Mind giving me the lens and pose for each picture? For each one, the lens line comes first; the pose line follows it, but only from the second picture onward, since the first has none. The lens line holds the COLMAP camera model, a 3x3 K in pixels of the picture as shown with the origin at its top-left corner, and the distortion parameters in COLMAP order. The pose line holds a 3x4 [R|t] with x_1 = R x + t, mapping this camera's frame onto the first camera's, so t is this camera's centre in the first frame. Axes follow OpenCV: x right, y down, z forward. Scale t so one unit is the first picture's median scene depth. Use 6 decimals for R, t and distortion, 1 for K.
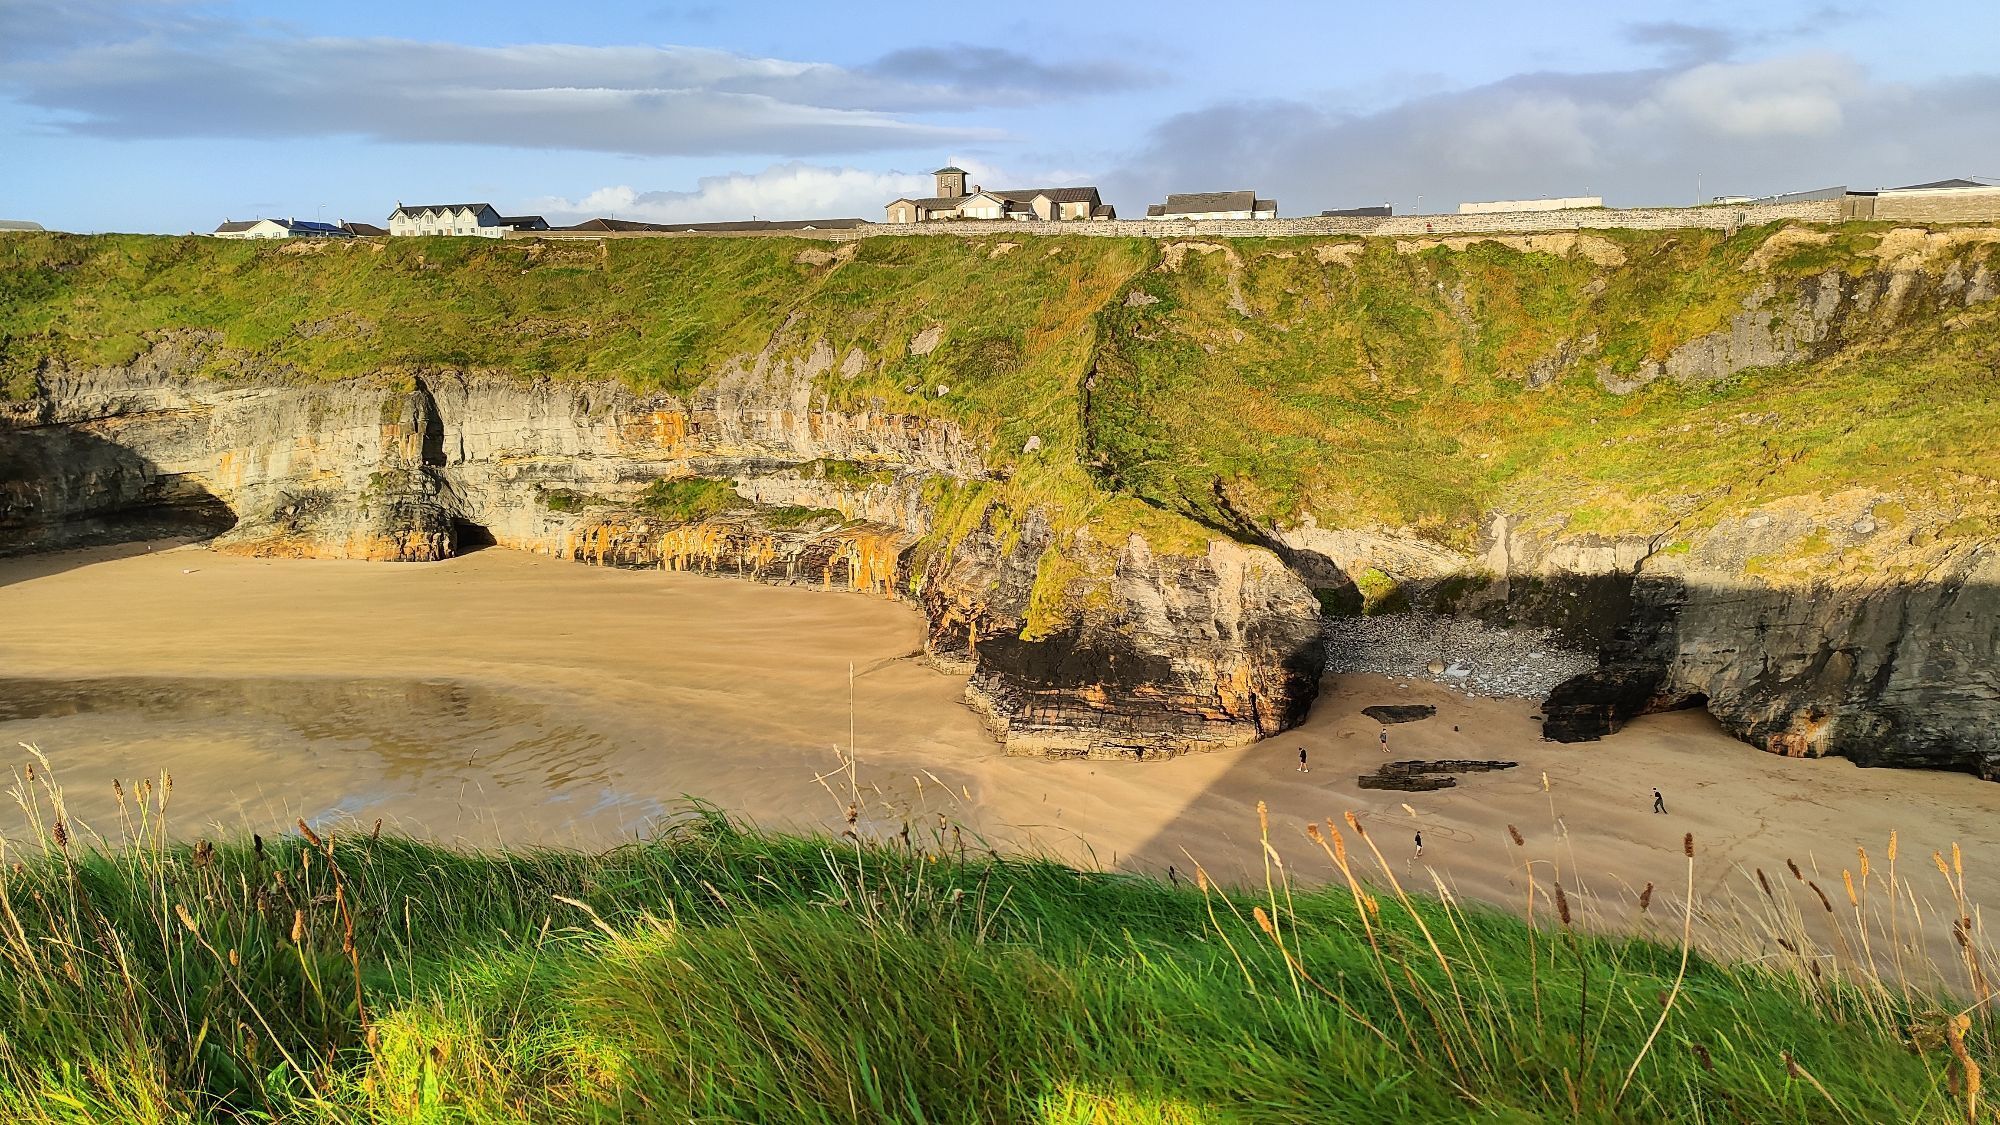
lens RADIAL K [[1520.9, 0, 1000.5], [0, 1520.9, 566.1], [0, 0, 1]] dist [0.052919, -0.038336]
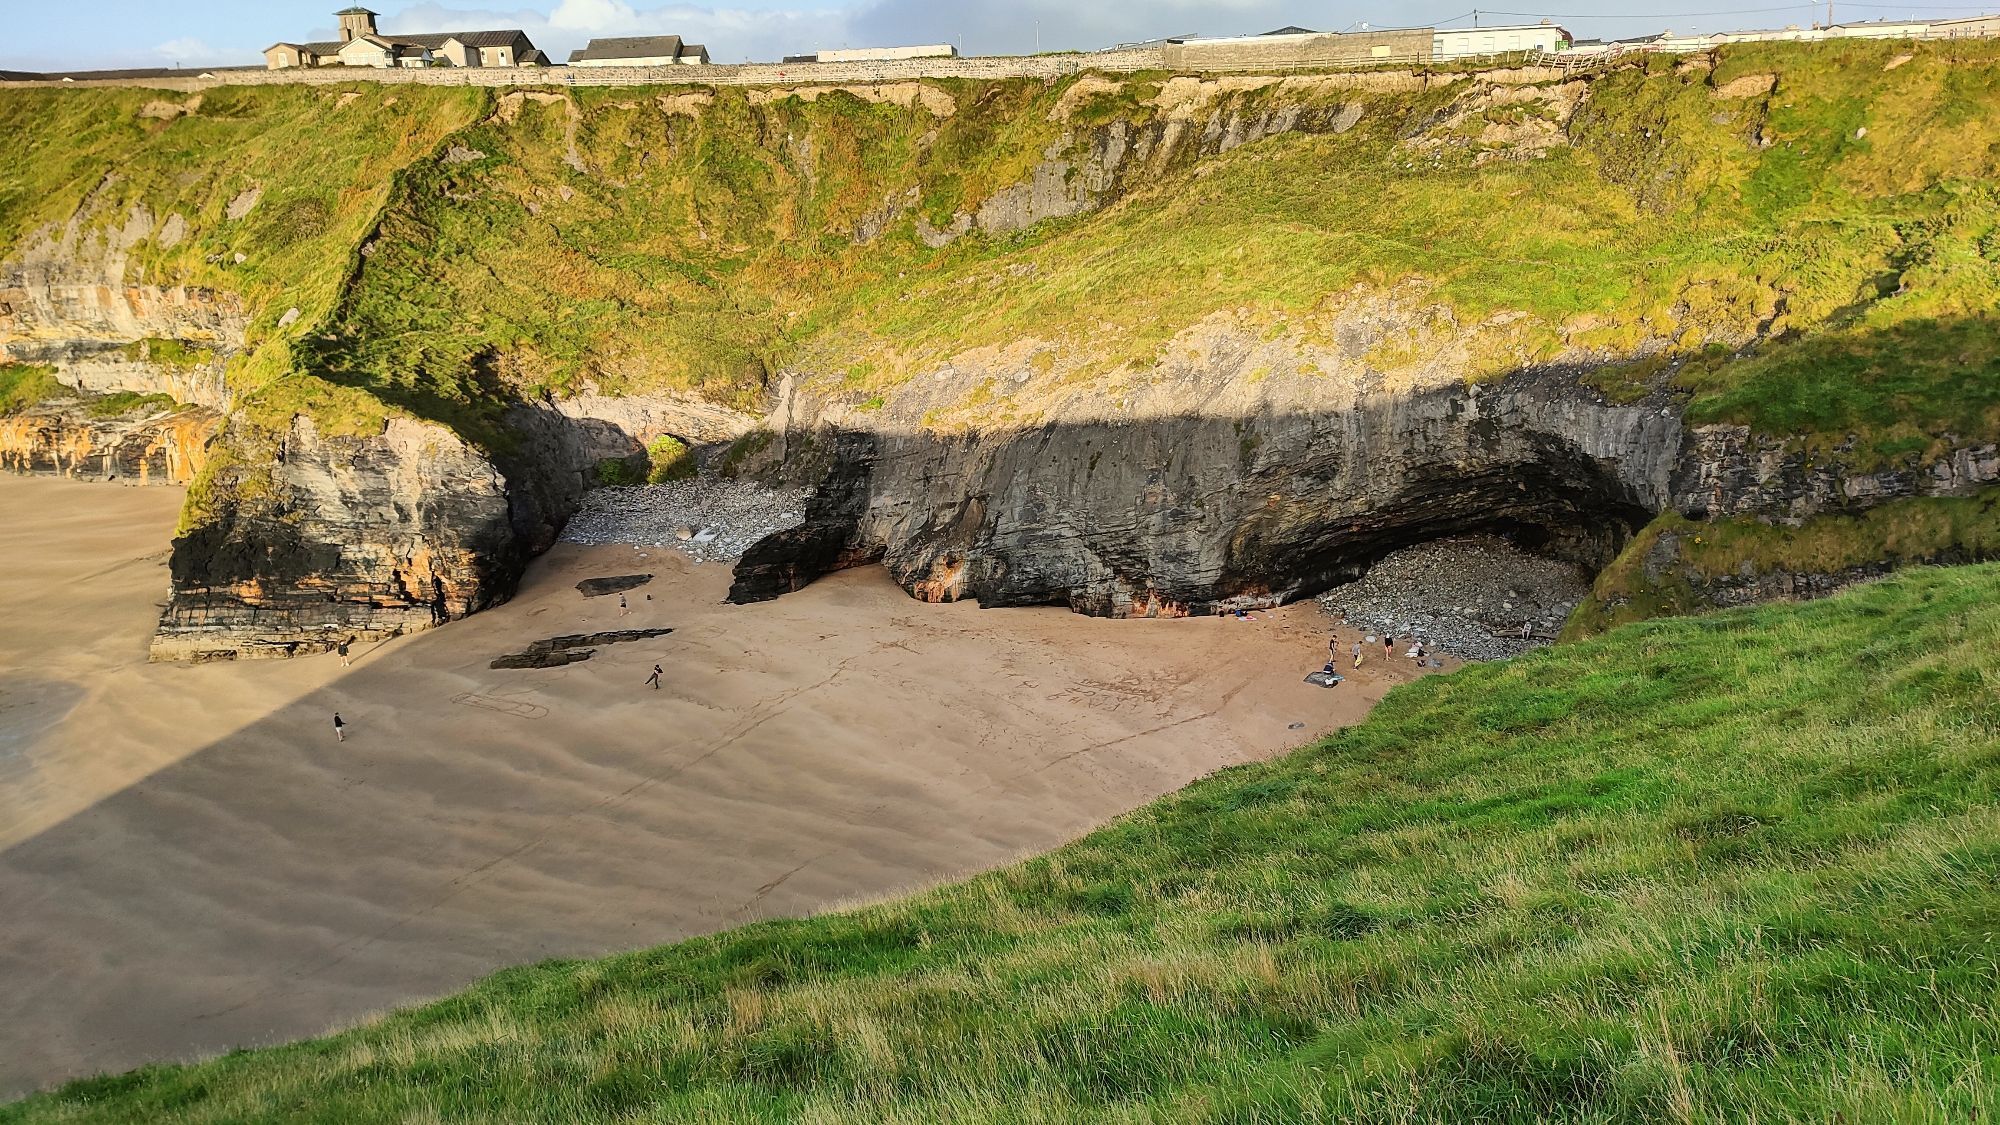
lens RADIAL K [[1520.9, 0, 1007.0], [0, 1520.9, 572.8], [0, 0, 1]] dist [0.052919, -0.038336]
pose [[0.979678, -0.069859, 0.188018, 0.212790], [0.051193, 0.993429, 0.102367, 0.000516], [-0.193934, -0.090661, 0.976816, -0.008804]]
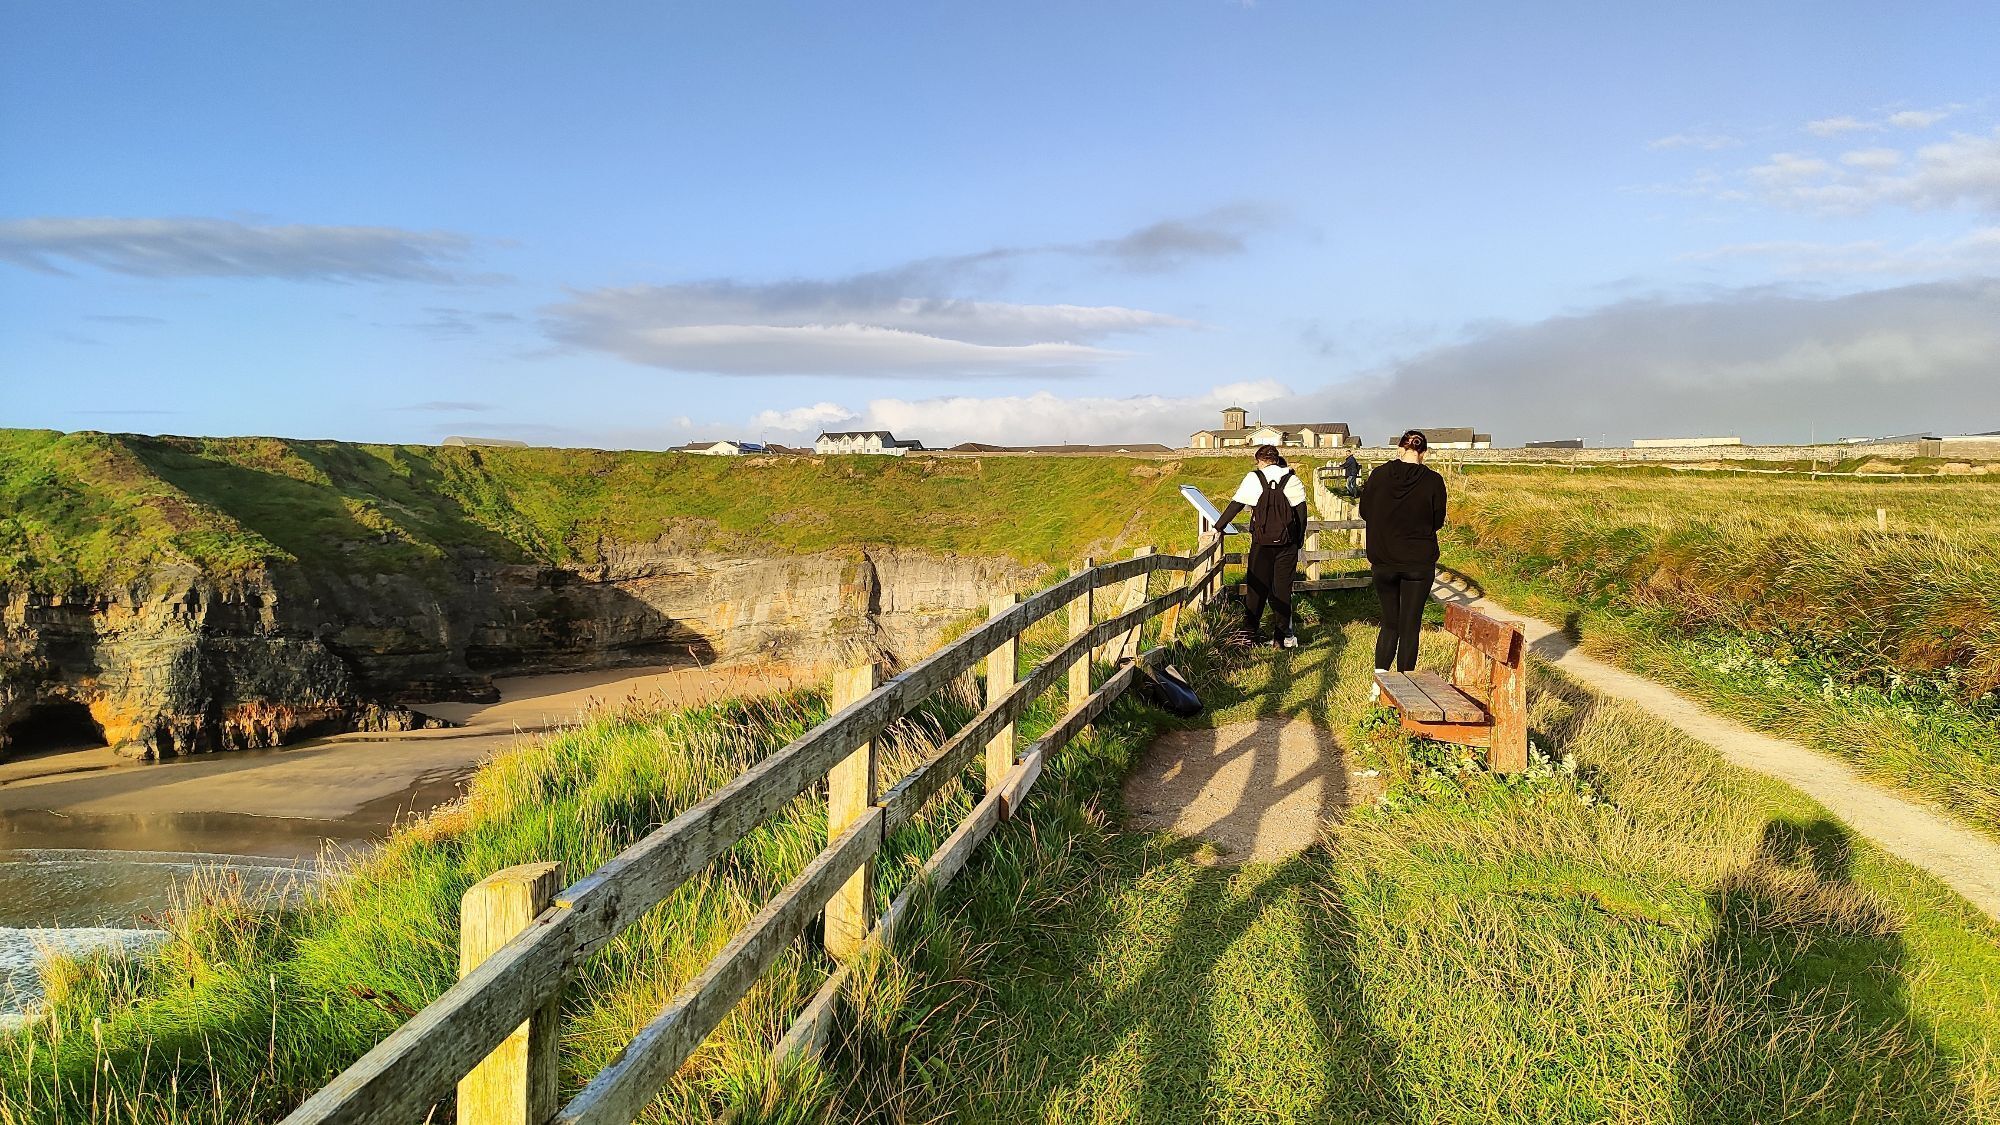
lens RADIAL K [[1520.9, 0, 1003.4], [0, 1520.9, 554.0], [0, 0, 1]] dist [0.052919, -0.038336]
pose [[0.993344, 0.020622, -0.113324, -0.110601], [-0.037299, 0.988421, -0.147084, 0.092649], [0.108978, 0.150332, 0.982611, -0.420352]]
